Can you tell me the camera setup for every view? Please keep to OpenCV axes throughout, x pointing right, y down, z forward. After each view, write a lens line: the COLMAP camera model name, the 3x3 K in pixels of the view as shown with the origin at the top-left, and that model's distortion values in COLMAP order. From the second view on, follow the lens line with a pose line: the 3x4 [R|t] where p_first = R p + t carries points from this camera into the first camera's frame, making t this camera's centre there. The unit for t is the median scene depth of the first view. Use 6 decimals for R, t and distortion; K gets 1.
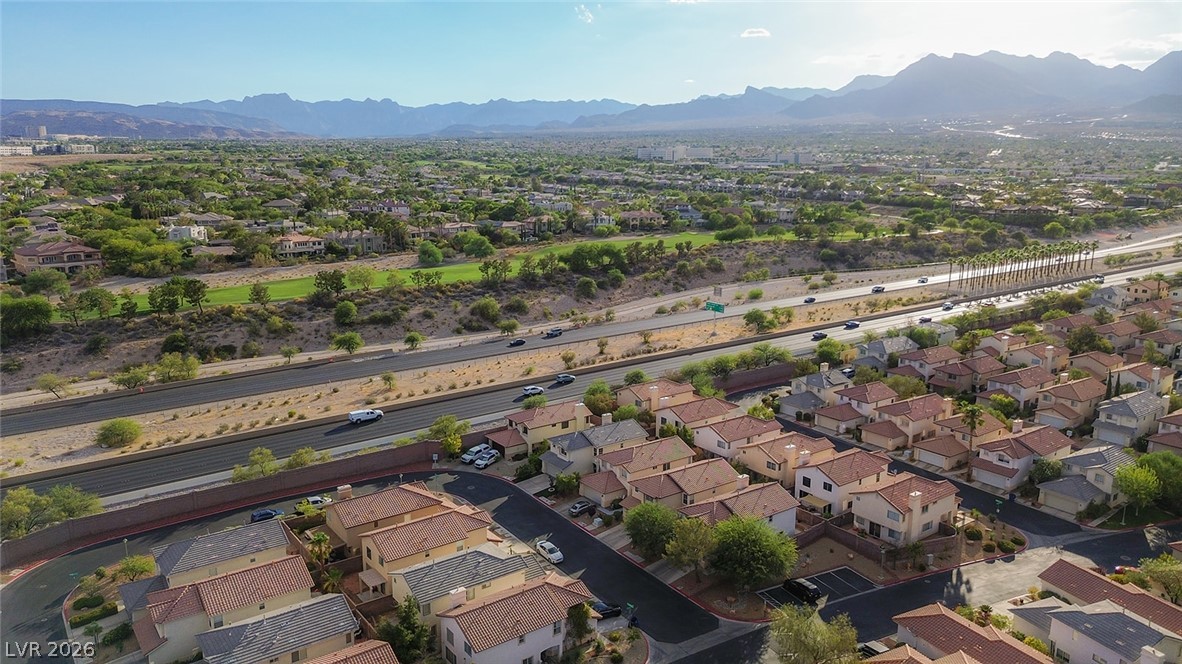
lens RADIAL K [[837.5, 0, 590.7], [0, 837.5, 333.4], [0, 0, 1]] dist [0.073864, -0.084289]
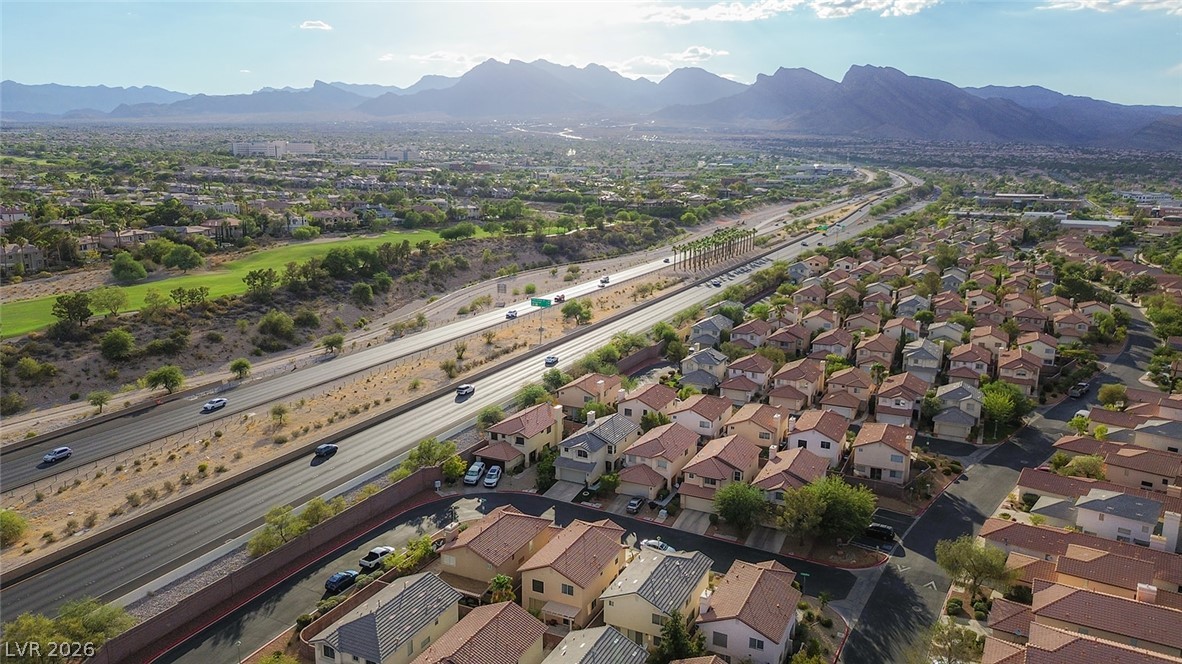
lens RADIAL K [[837.5, 0, 590.7], [0, 837.5, 333.4], [0, 0, 1]] dist [0.073864, -0.084289]
pose [[0.885158, -0.094248, 0.455645, -0.325826], [0.092683, 0.995360, 0.025834, -0.017951], [-0.455965, 0.019364, 0.889787, 0.079687]]
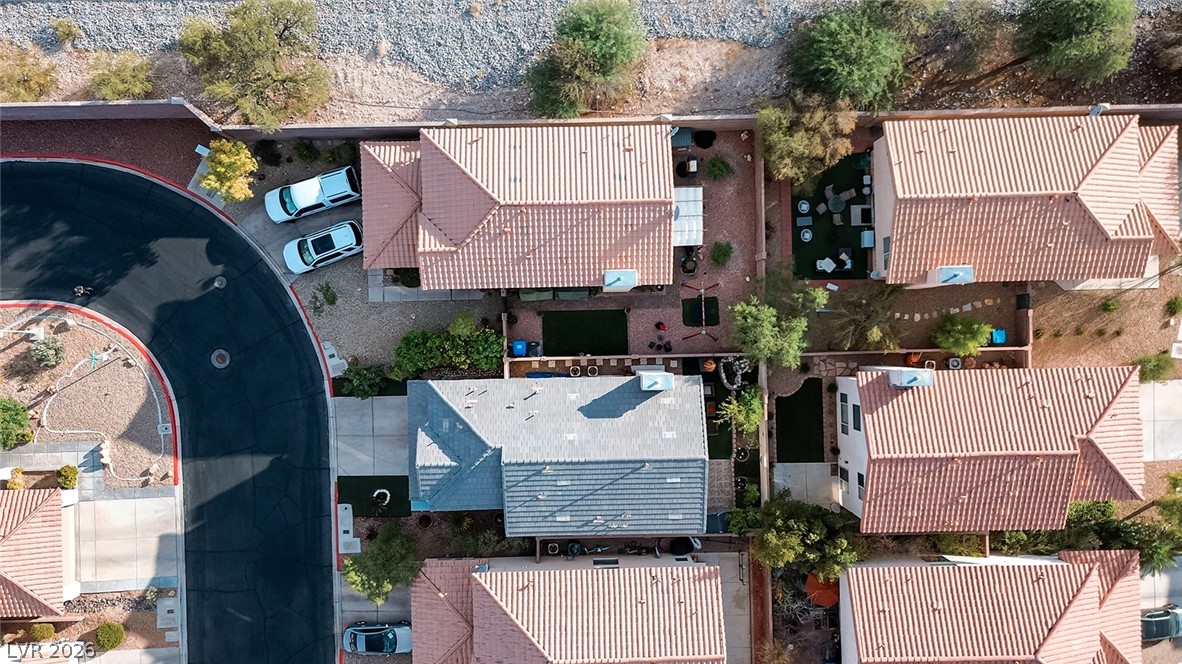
lens RADIAL K [[875.4, 0, 589.7], [0, 875.4, 337.1], [0, 0, 1]] dist [0.075754, -0.089114]
pose [[0.814323, 0.580401, 0.003541, -0.009112], [-0.123971, 0.167969, 0.977966, -0.159839], [0.567018, -0.796819, 0.208734, 0.707605]]
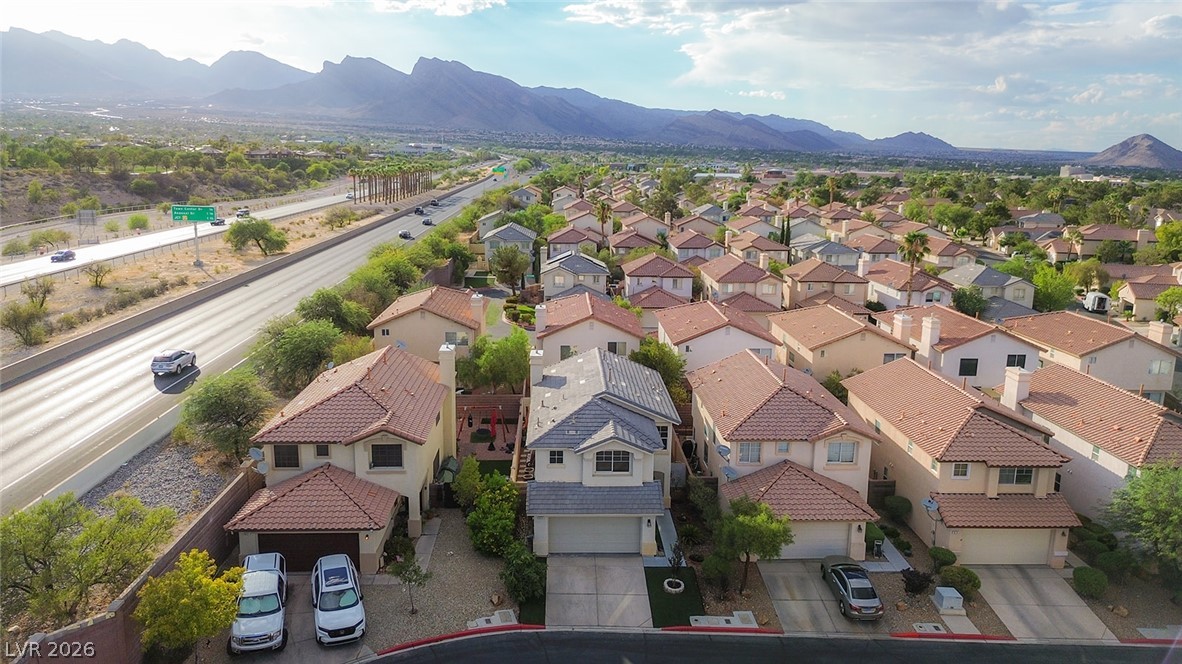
lens RADIAL K [[837.5, 0, 590.7], [0, 837.5, 333.4], [0, 0, 1]] dist [0.073864, -0.084289]
pose [[0.566204, -0.169919, 0.806561, -0.202542], [0.161423, 0.982432, 0.093650, 0.043517], [-0.808304, 0.077172, 0.583685, 0.577497]]
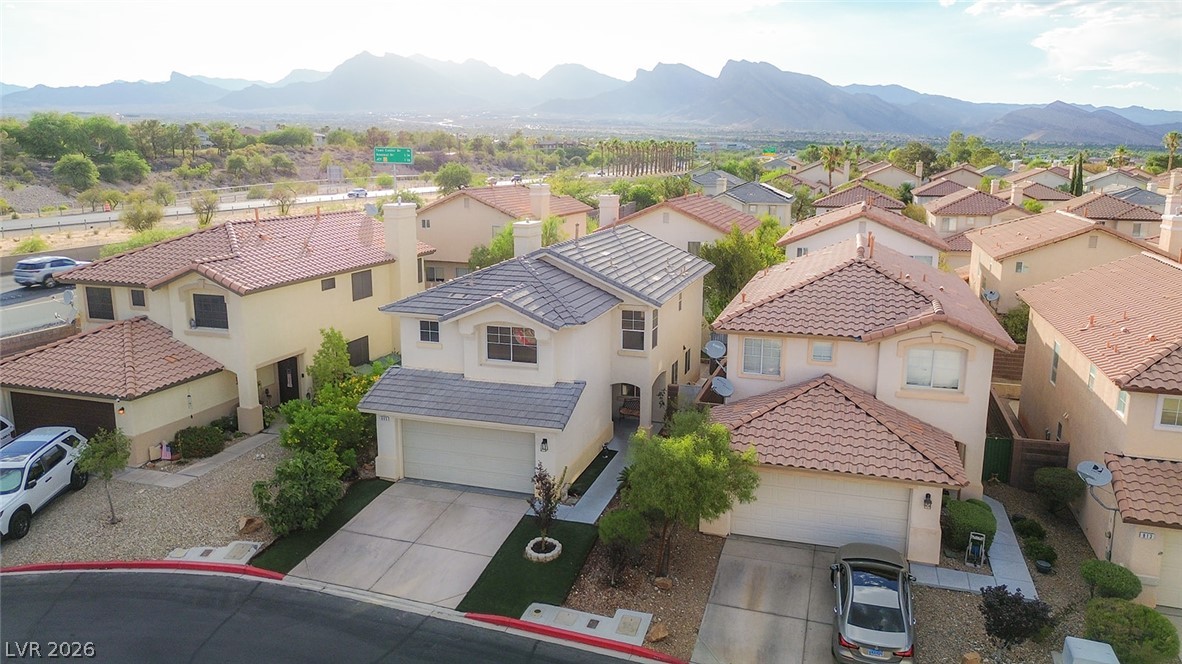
lens RADIAL K [[837.5, 0, 590.7], [0, 837.5, 333.4], [0, 0, 1]] dist [0.073864, -0.084289]
pose [[0.813565, -0.122750, 0.568370, -0.090878], [0.120818, 0.991817, 0.041262, 0.093717], [-0.568784, 0.035100, 0.821738, 0.585019]]
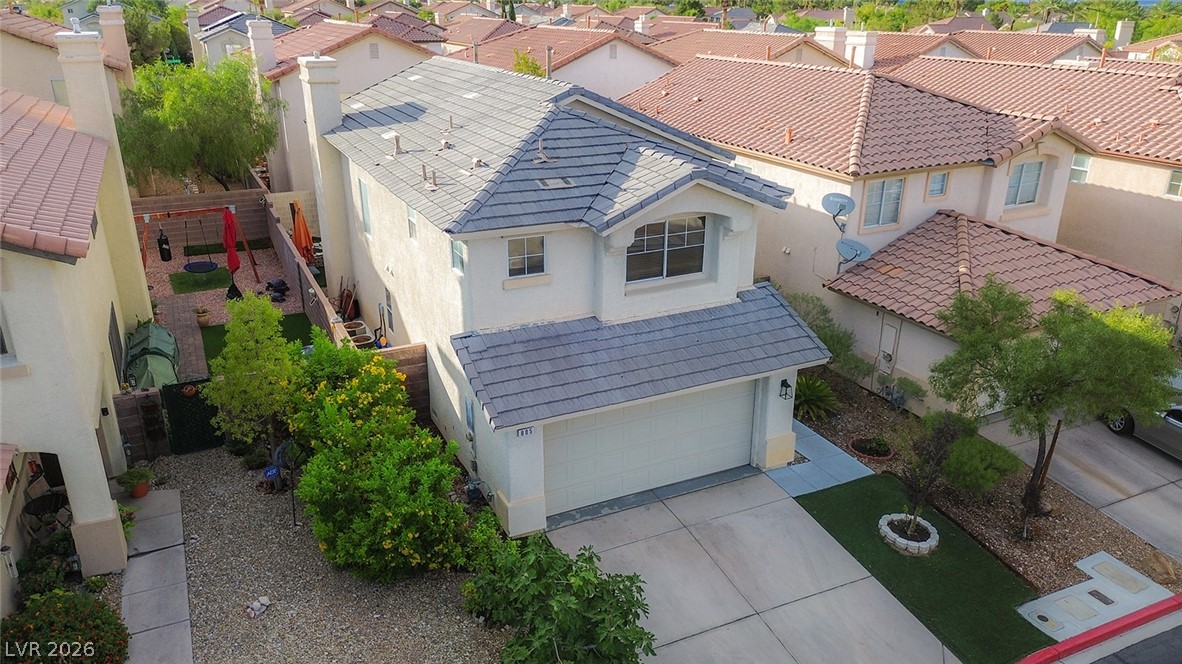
lens RADIAL K [[848.5, 0, 591.0], [0, 848.5, 335.8], [0, 0, 1]] dist [0.041648, -0.026487]
pose [[0.186676, -0.366572, 0.911470, -0.105105], [0.203177, 0.922126, 0.329246, 0.078023], [-0.961182, 0.123727, 0.246617, 0.694891]]
